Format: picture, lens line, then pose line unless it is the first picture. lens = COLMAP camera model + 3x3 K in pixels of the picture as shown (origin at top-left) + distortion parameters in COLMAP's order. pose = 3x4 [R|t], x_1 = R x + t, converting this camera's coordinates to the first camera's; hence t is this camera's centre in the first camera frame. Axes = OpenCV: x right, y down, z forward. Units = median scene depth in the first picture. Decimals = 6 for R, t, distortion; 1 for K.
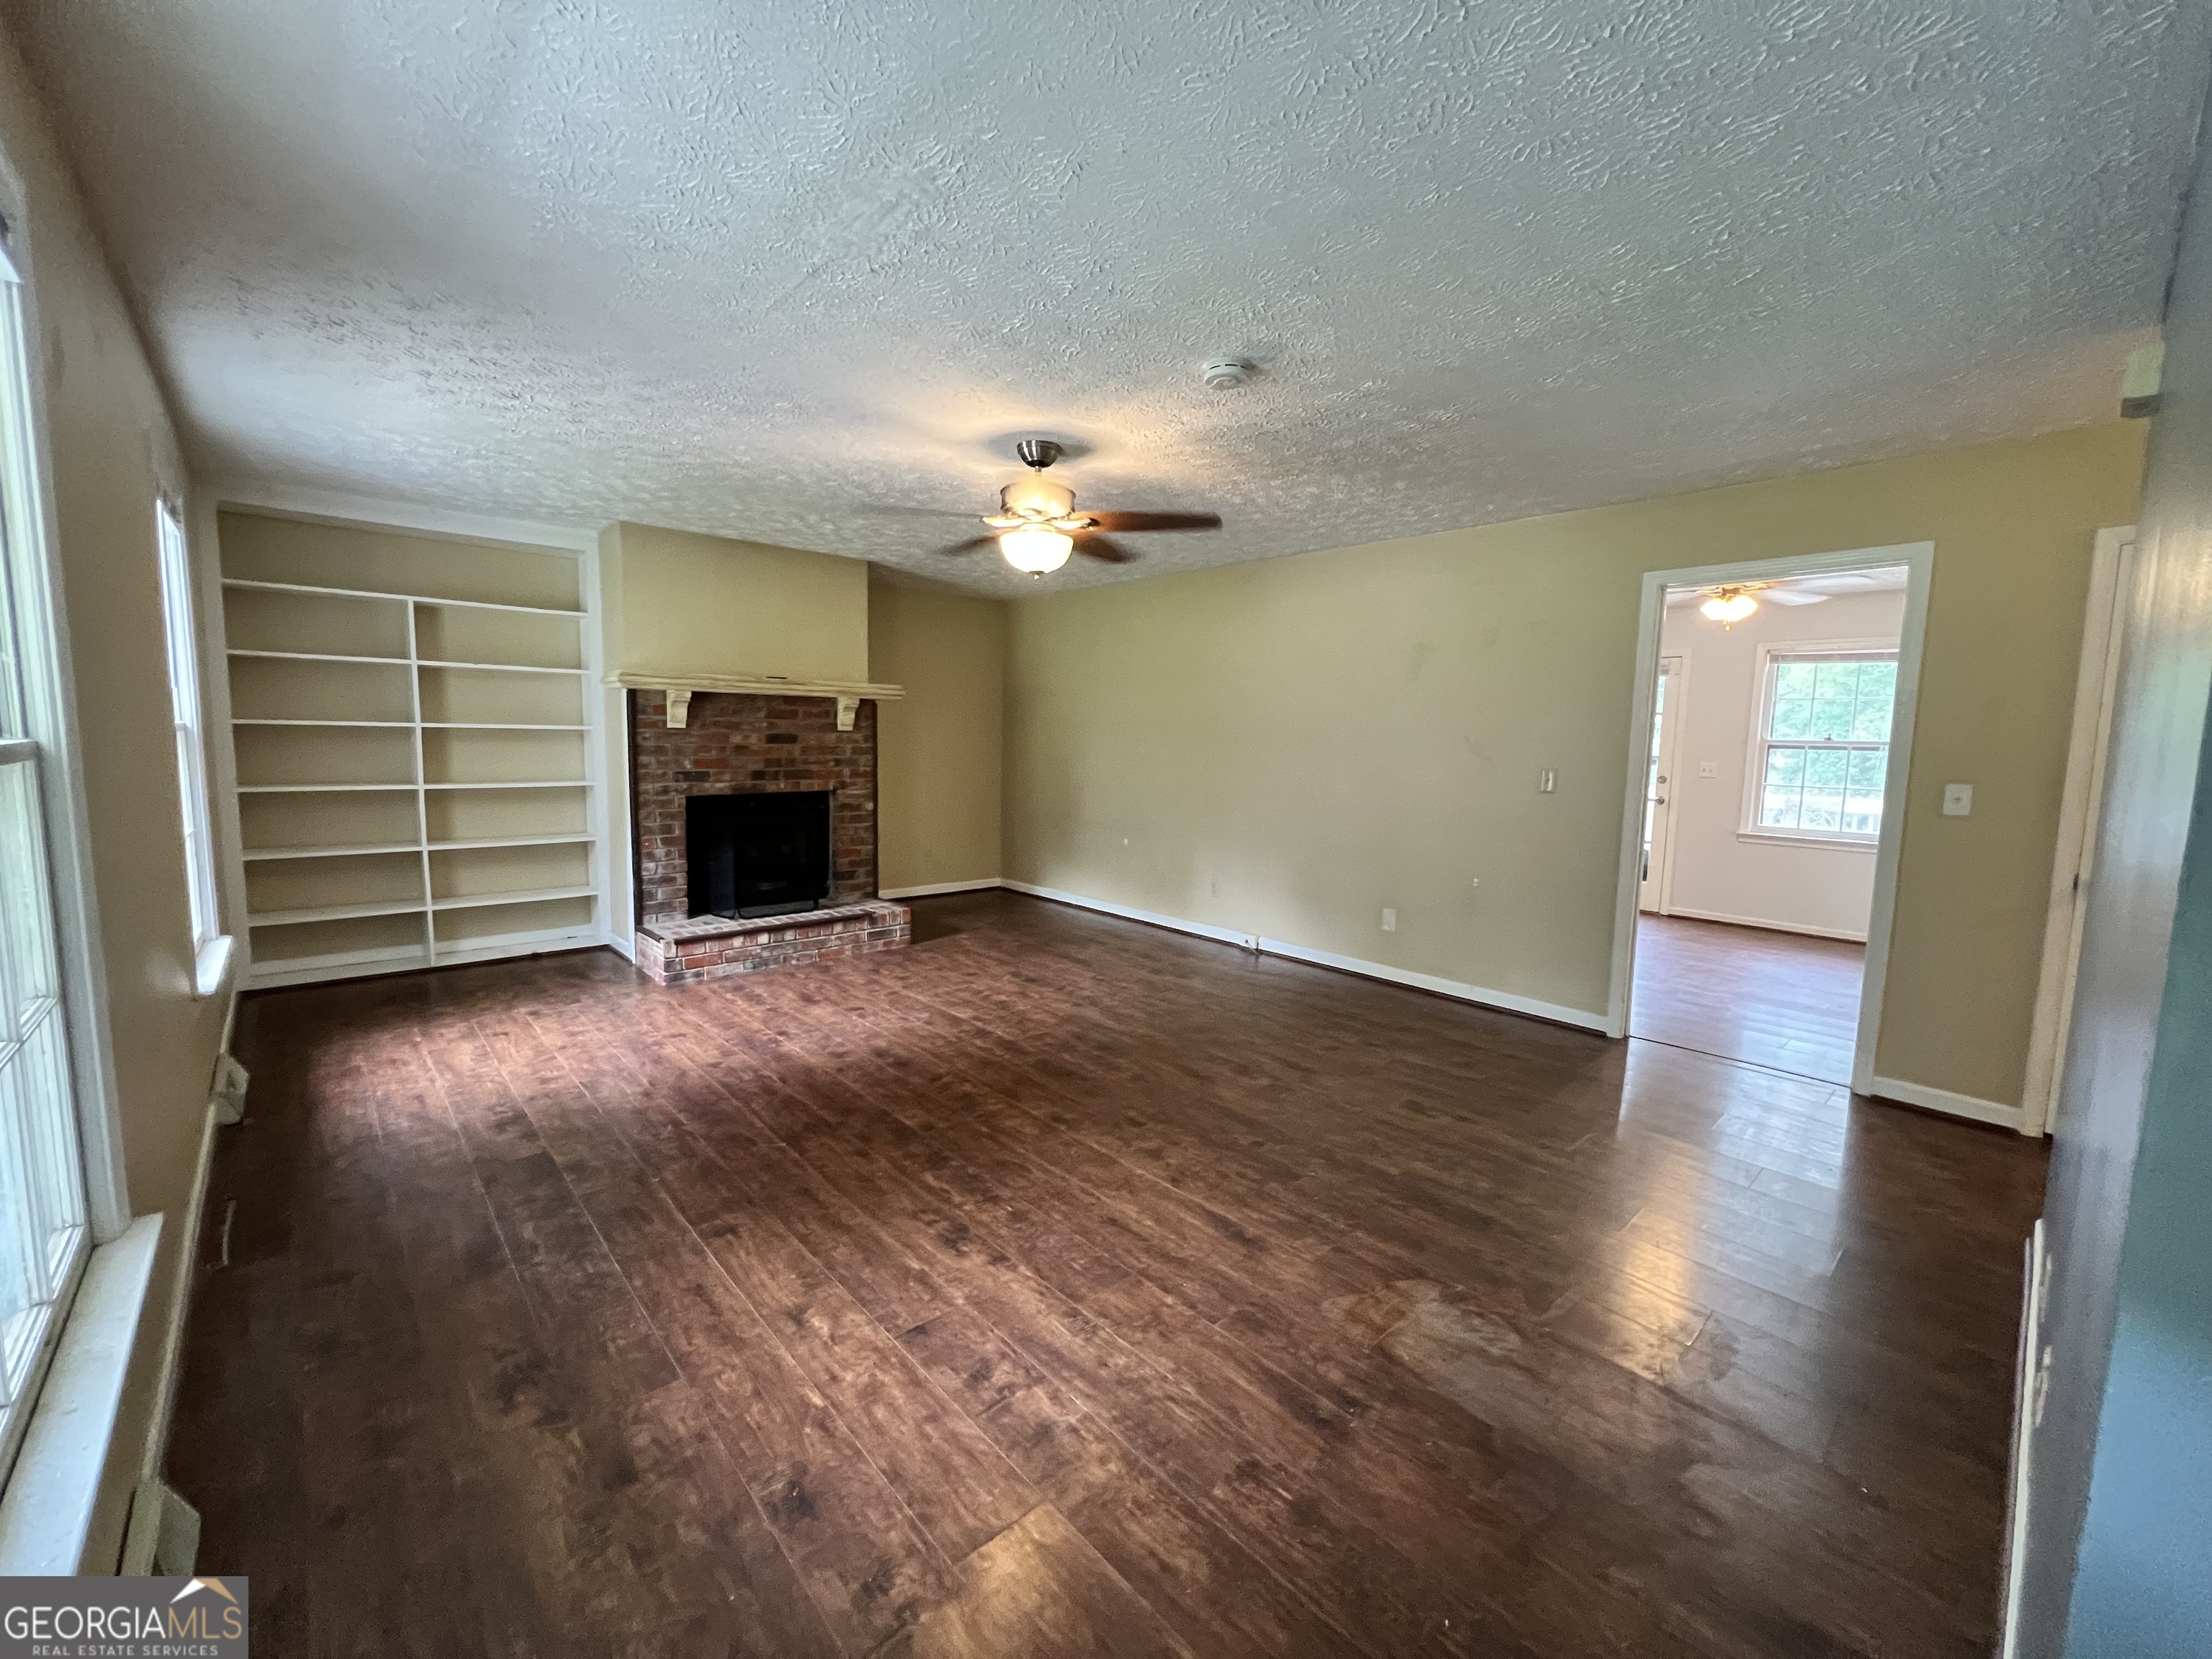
lens RADIAL K [[887.2, 0, 1105.2], [0, 887.2, 826.3], [0, 0, 1]] dist [-0.002596, 0.000672]
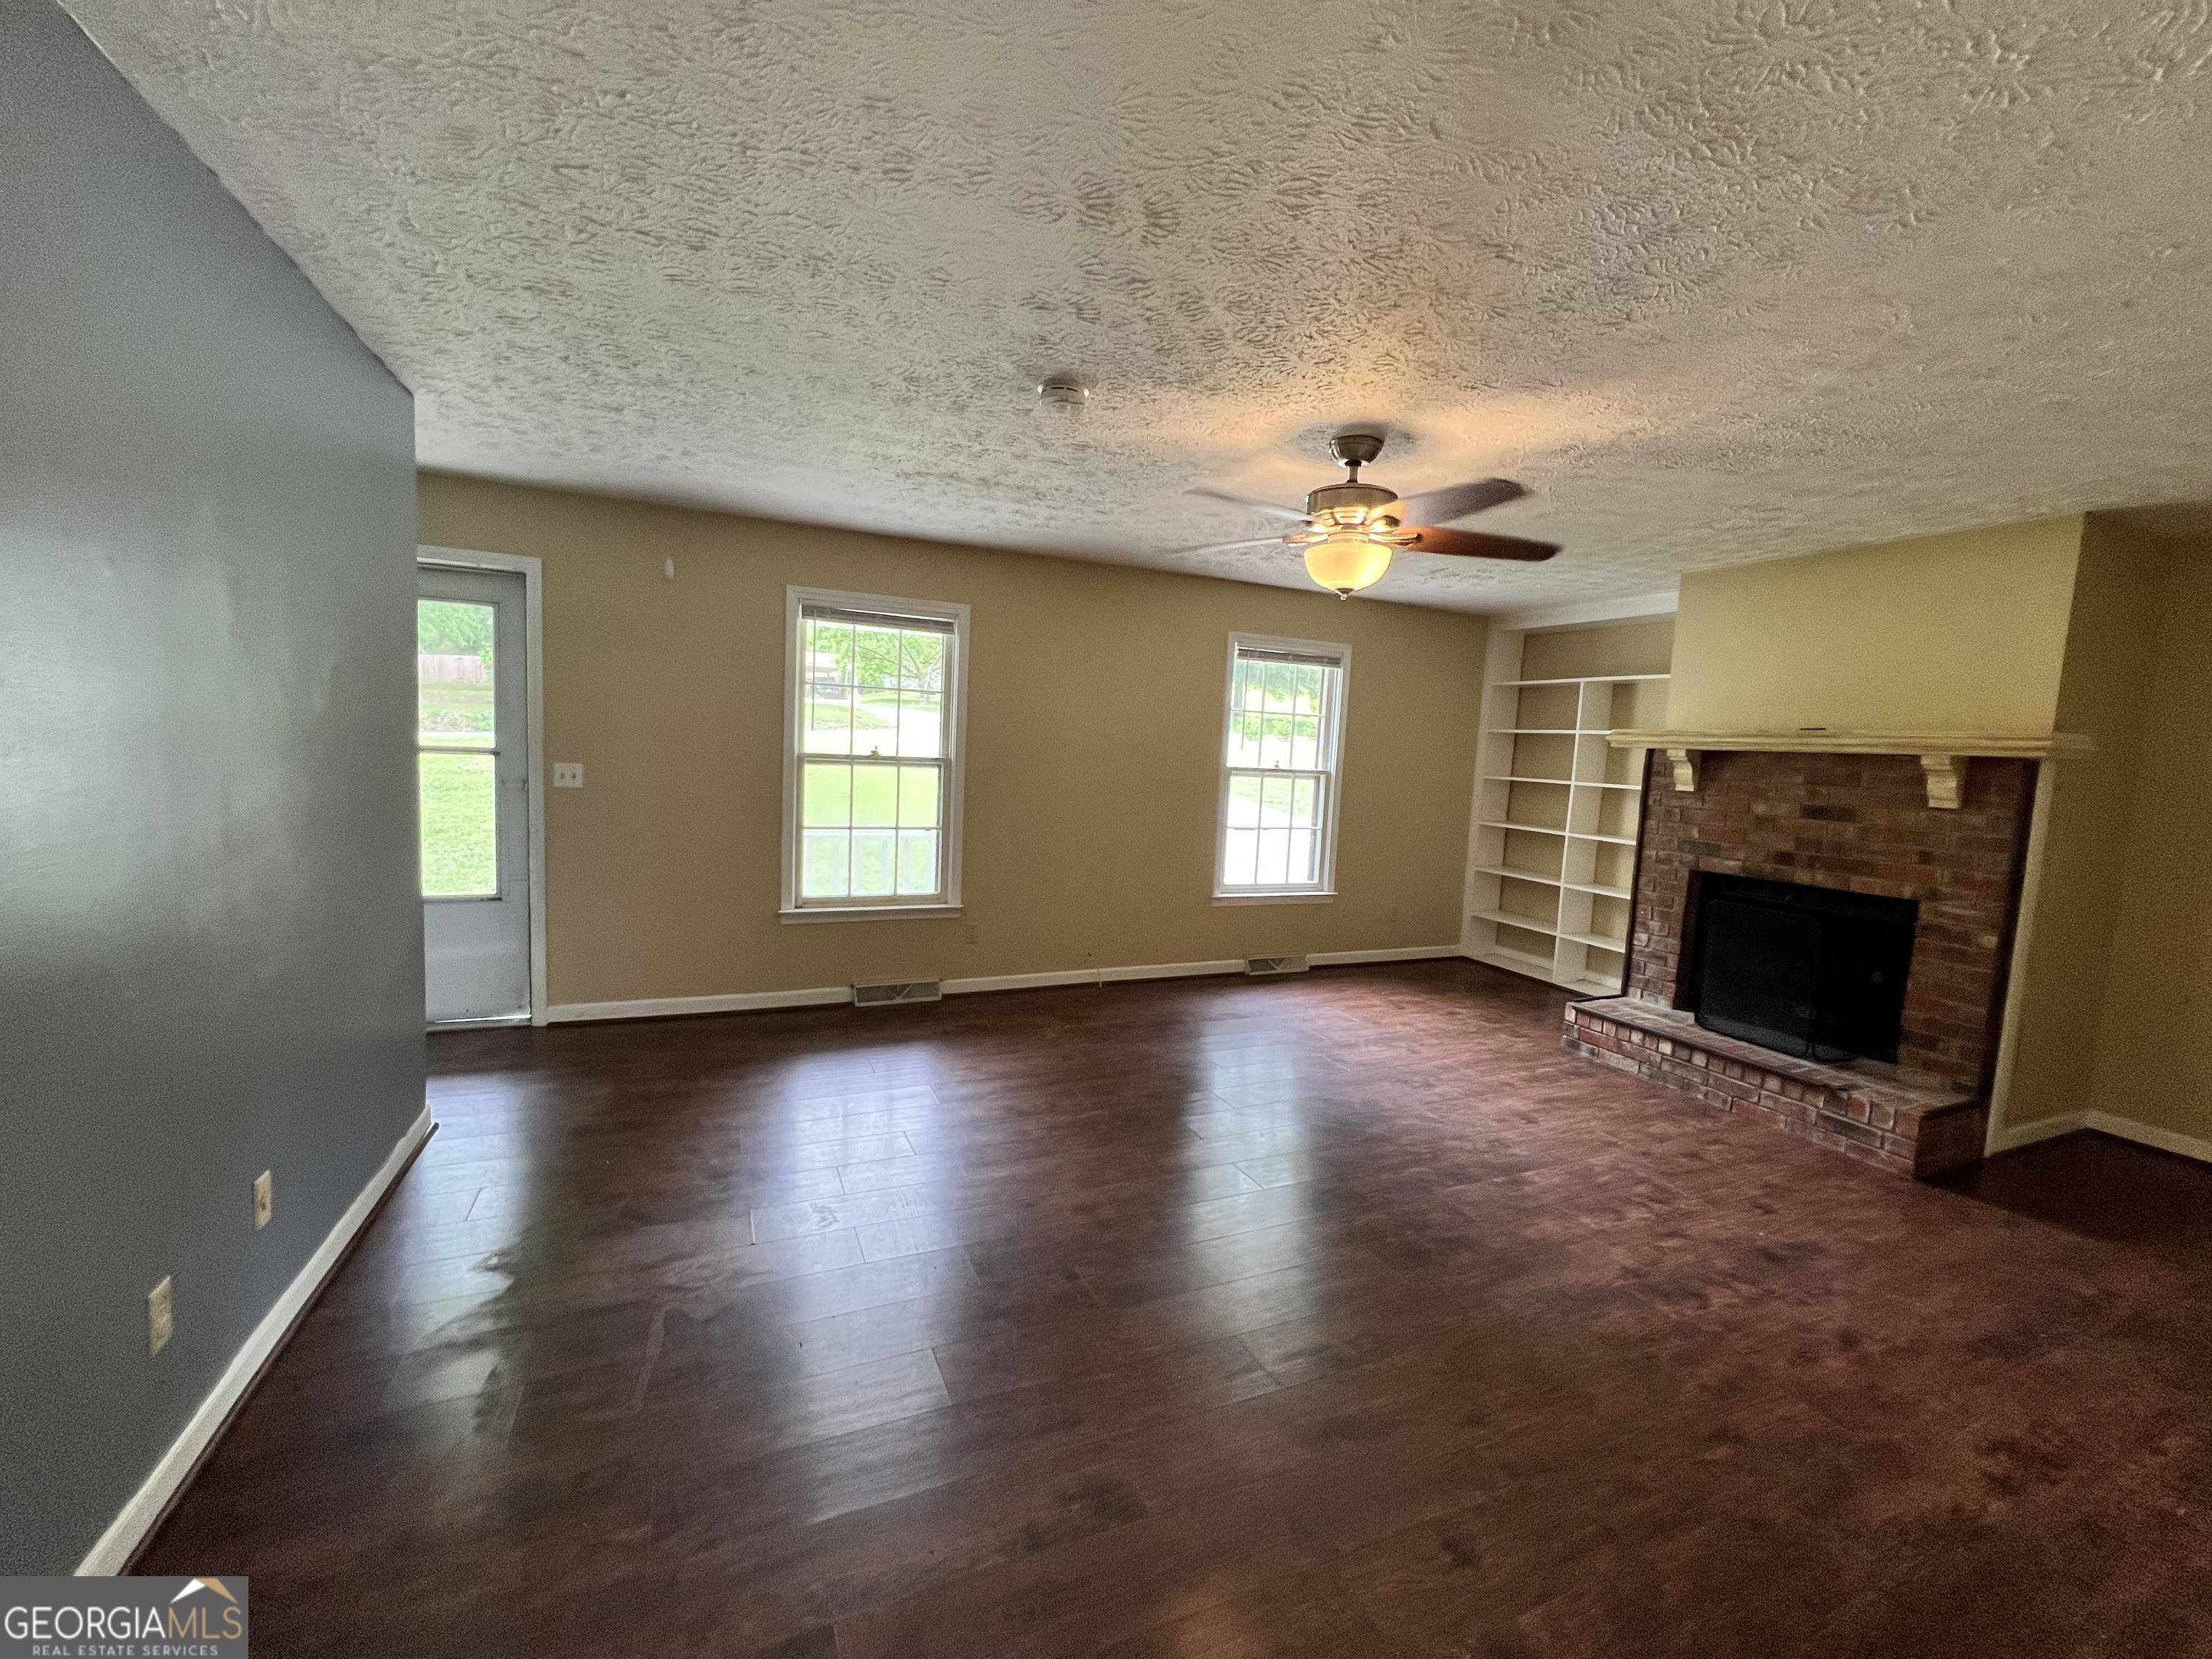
lens RADIAL K [[887.2, 0, 1090.4], [0, 887.2, 829.1], [0, 0, 1]] dist [-0.002596, 0.000672]
pose [[-0.324657, 0.054402, -0.944266, 0.566326], [-0.154576, 0.981870, 0.109714, -0.081267], [0.933115, 0.181580, -0.310362, 0.750583]]
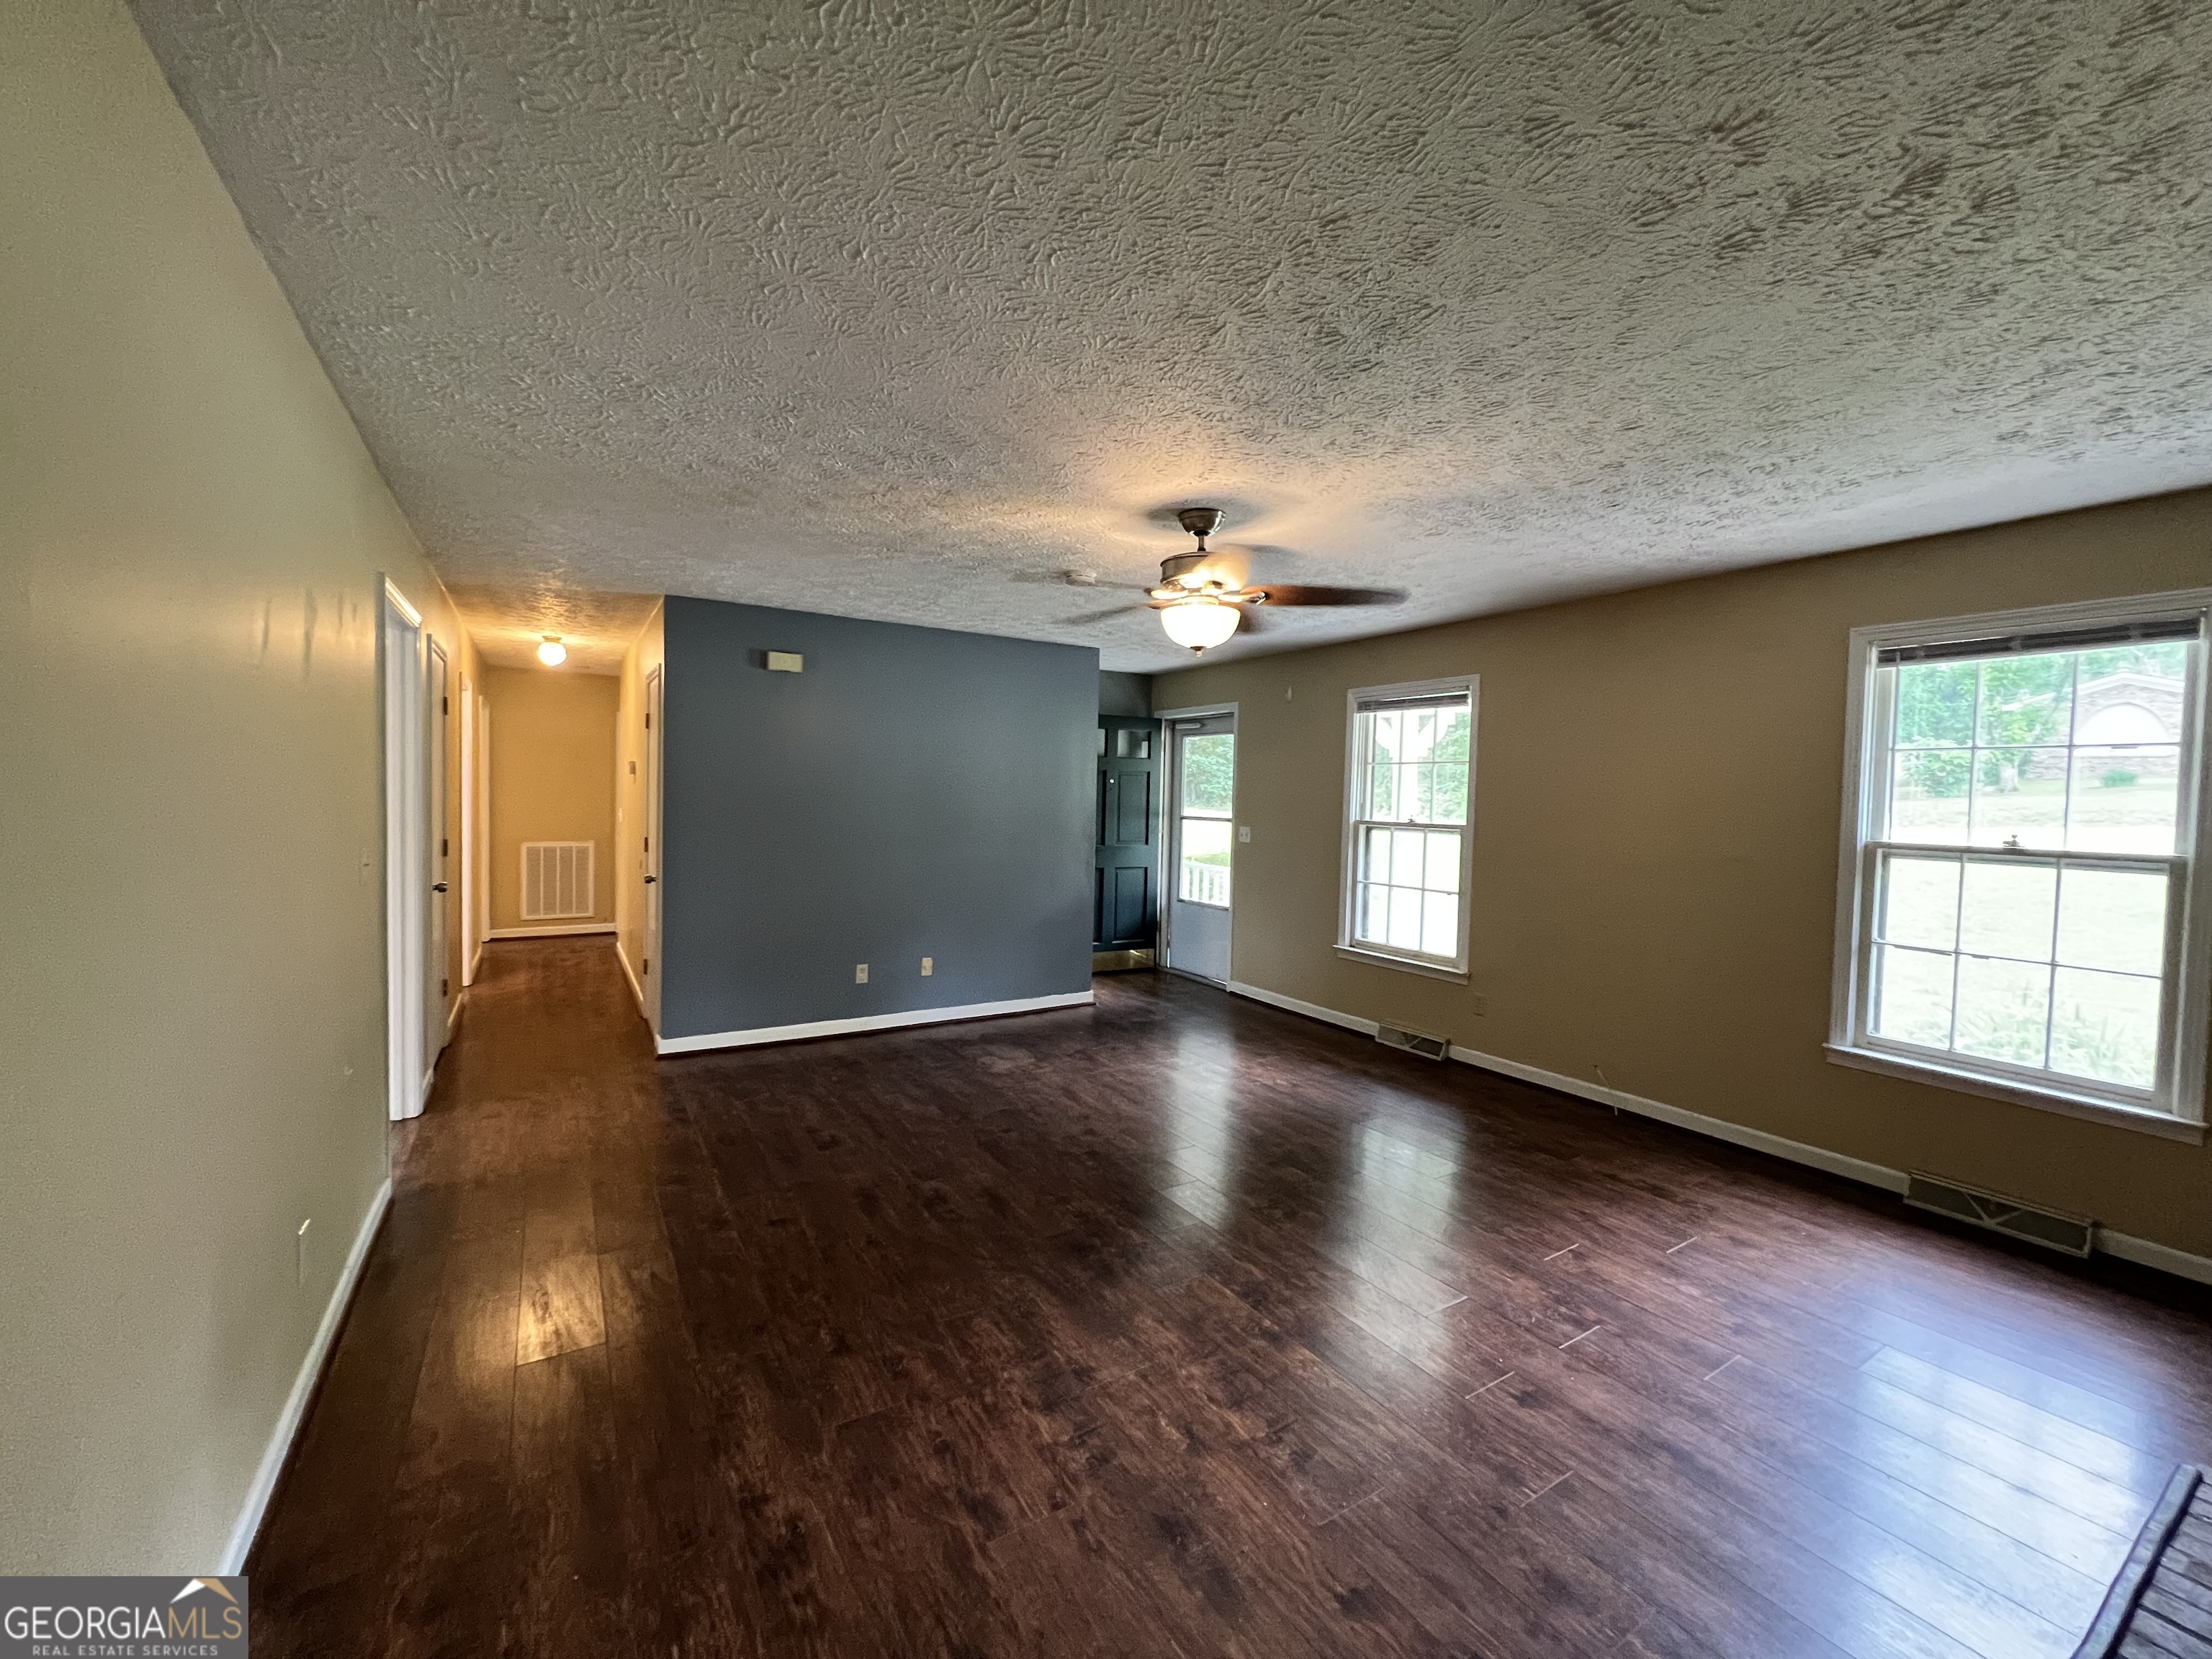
lens RADIAL K [[887.2, 0, 1104.1], [0, 887.2, 824.7], [0, 0, 1]] dist [-0.002596, 0.000672]
pose [[-0.981851, -0.050480, 0.182811, -0.110197], [-0.024264, 0.989440, 0.142900, -0.162535], [-0.188094, 0.135871, -0.972707, 1.350733]]
